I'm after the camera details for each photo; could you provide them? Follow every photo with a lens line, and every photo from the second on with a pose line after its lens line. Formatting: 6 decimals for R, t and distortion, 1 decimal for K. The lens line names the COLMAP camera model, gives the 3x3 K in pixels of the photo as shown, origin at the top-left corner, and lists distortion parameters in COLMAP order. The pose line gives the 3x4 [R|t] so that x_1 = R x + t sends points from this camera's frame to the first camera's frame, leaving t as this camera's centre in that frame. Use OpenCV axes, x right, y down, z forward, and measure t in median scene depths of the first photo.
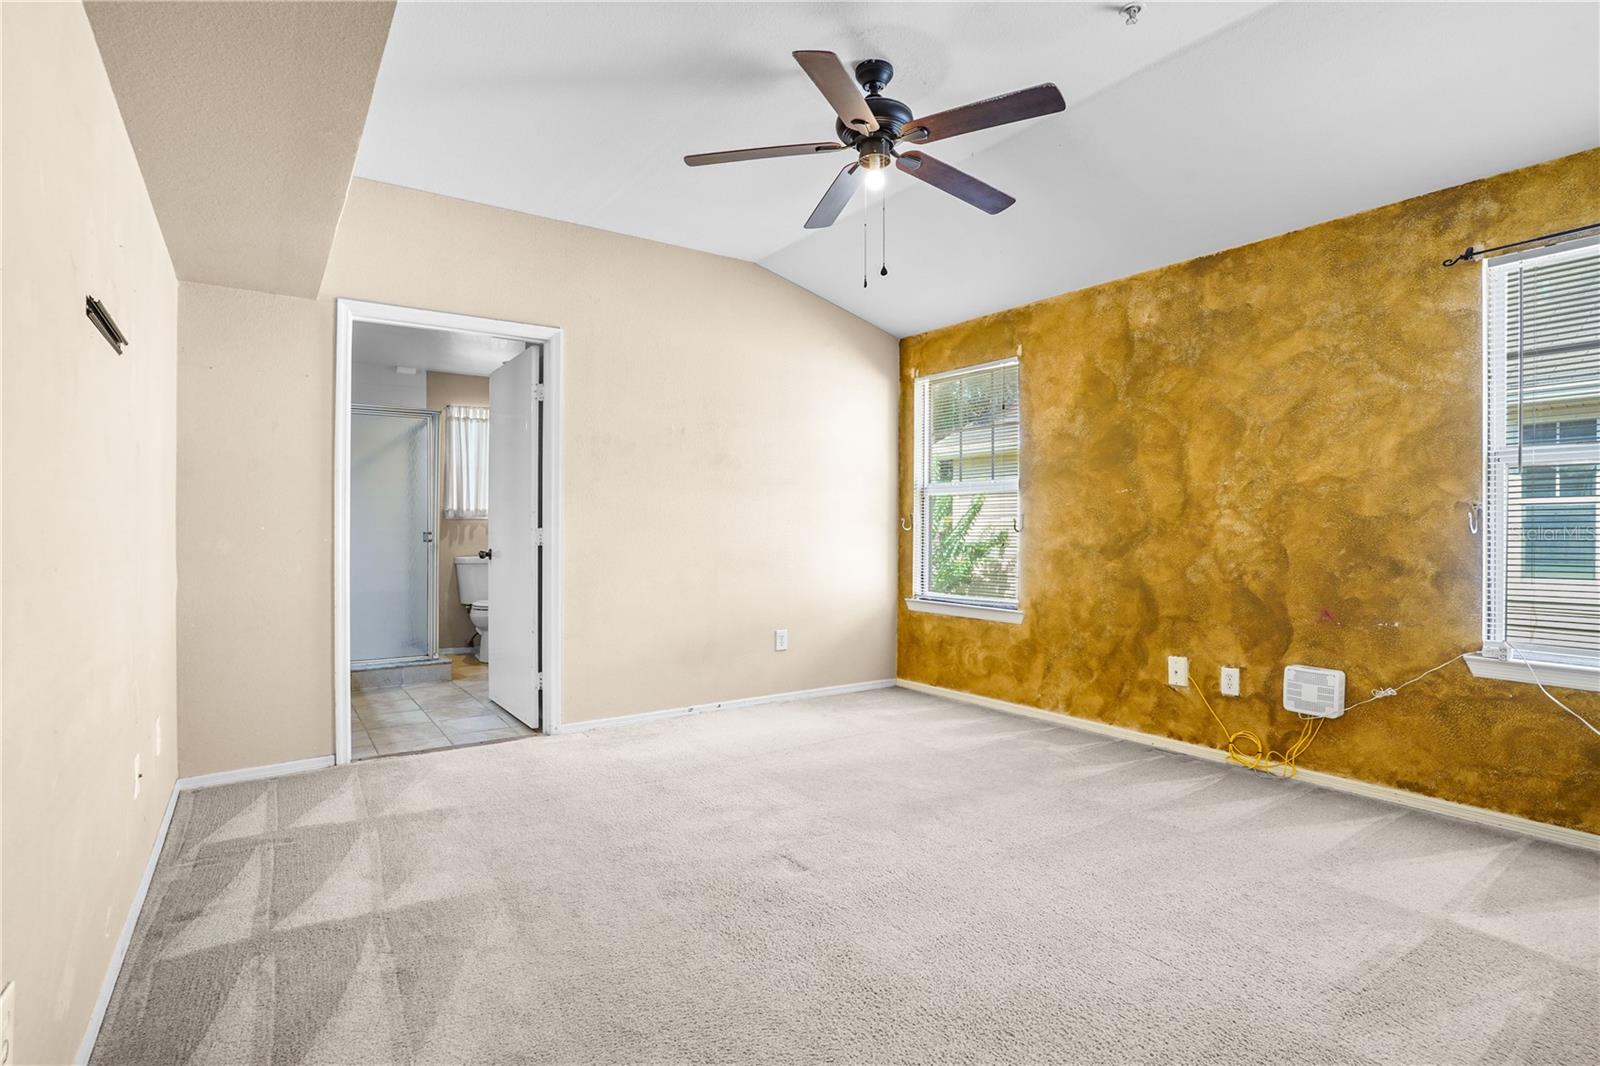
lens RADIAL K [[800.6, 0, 794.5], [0, 800.6, 541.8], [0, 0, 1]] dist [-0.090523, 0.059456]
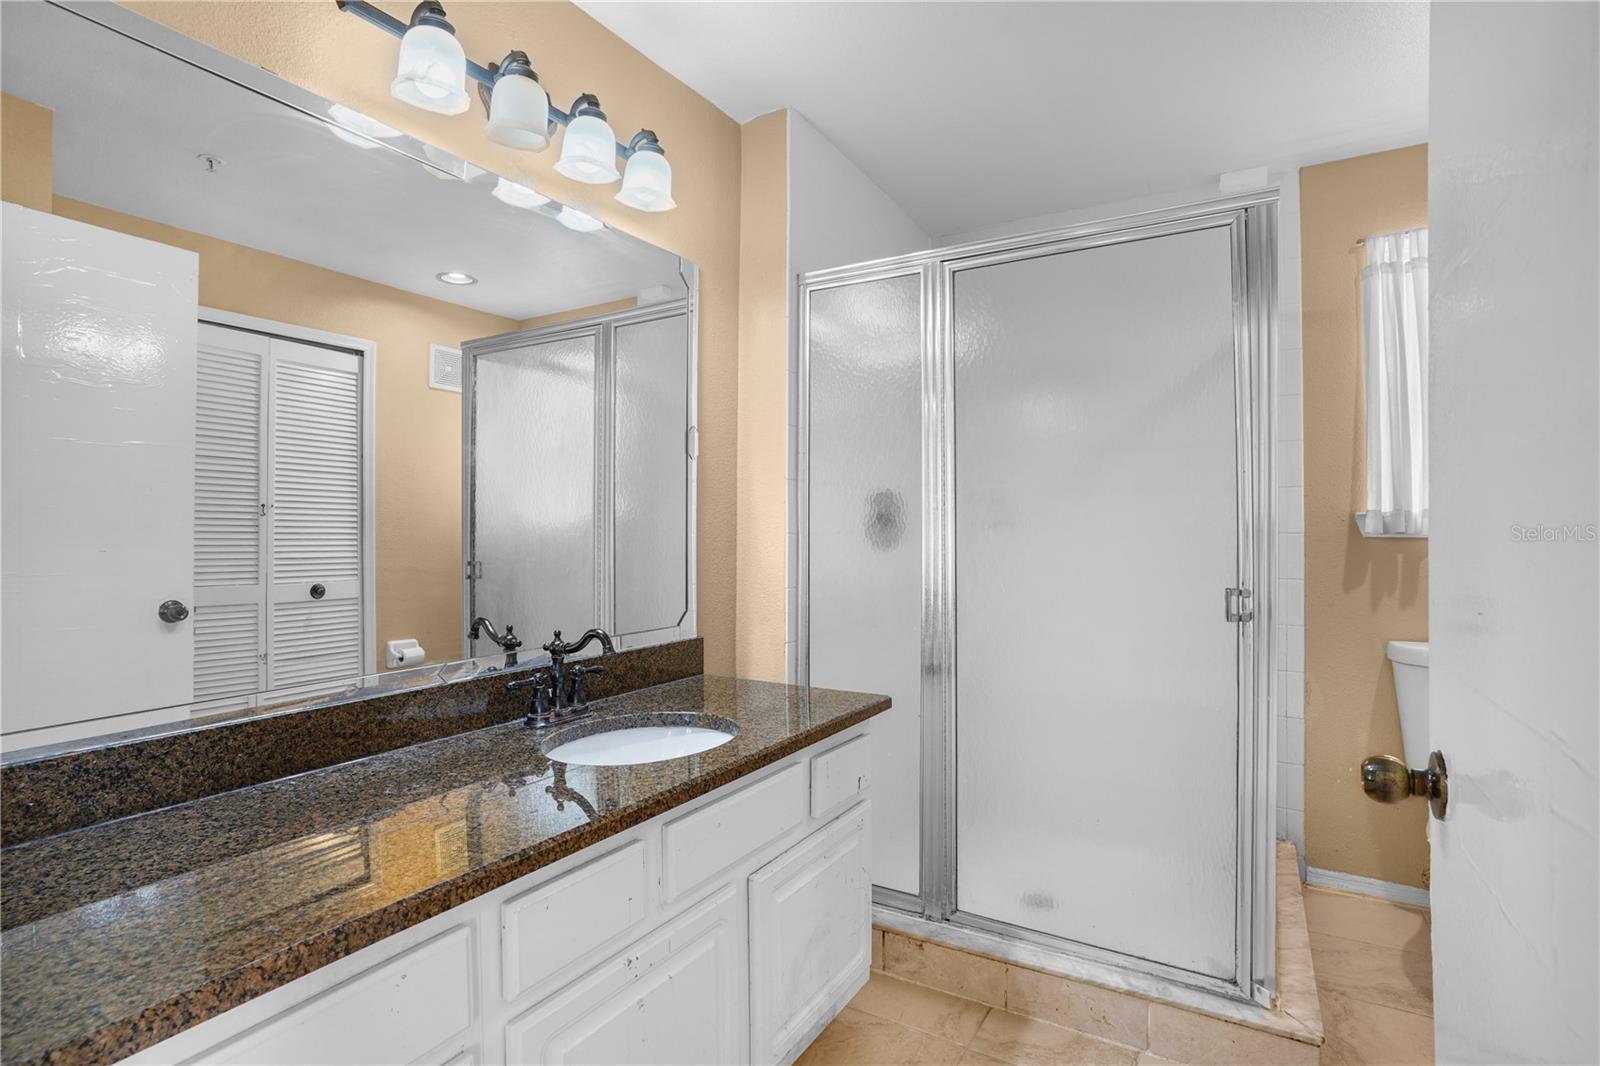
lens RADIAL K [[800.6, 0, 794.5], [0, 800.6, 541.8], [0, 0, 1]] dist [-0.090523, 0.059456]
pose [[0.417519, -0.005631, -0.908651, -0.217962], [0.000728, 0.999983, -0.005862, -0.025087], [0.908668, 0.001786, 0.417516, 0.599978]]
